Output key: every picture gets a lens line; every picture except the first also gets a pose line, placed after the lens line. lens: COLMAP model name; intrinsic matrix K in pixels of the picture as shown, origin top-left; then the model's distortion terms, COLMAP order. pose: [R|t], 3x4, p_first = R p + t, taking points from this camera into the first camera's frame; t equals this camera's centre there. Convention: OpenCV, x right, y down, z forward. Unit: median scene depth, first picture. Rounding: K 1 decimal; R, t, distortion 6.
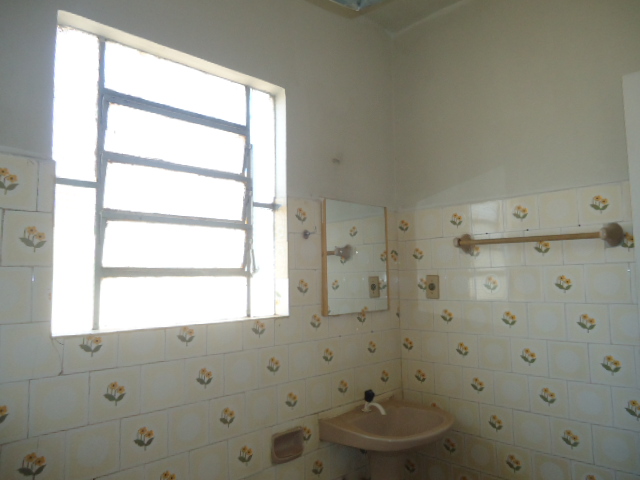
lens RADIAL K [[463.6, 0, 319.8], [0, 463.6, 239.8], [0, 0, 1]] dist [-0.013449, 0.006015]
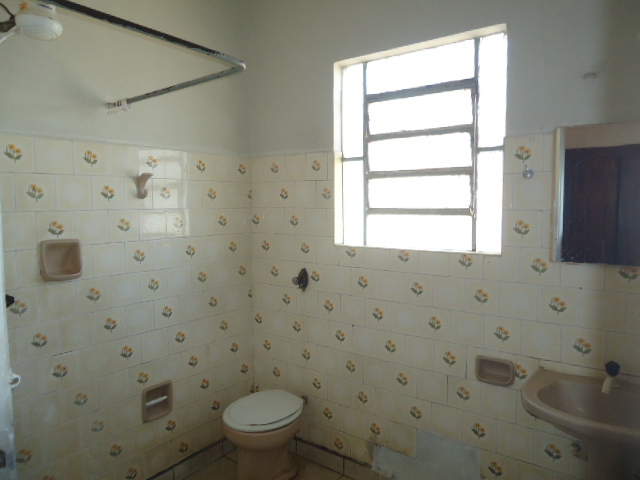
lens RADIAL K [[463.6, 0, 319.8], [0, 463.6, 240.1], [0, 0, 1]] dist [-0.013449, 0.006015]
pose [[0.154430, 0.089030, -0.983984, 1.031871], [0.080535, 0.991483, 0.102348, -0.009460], [0.984716, -0.095050, 0.145944, 0.522520]]
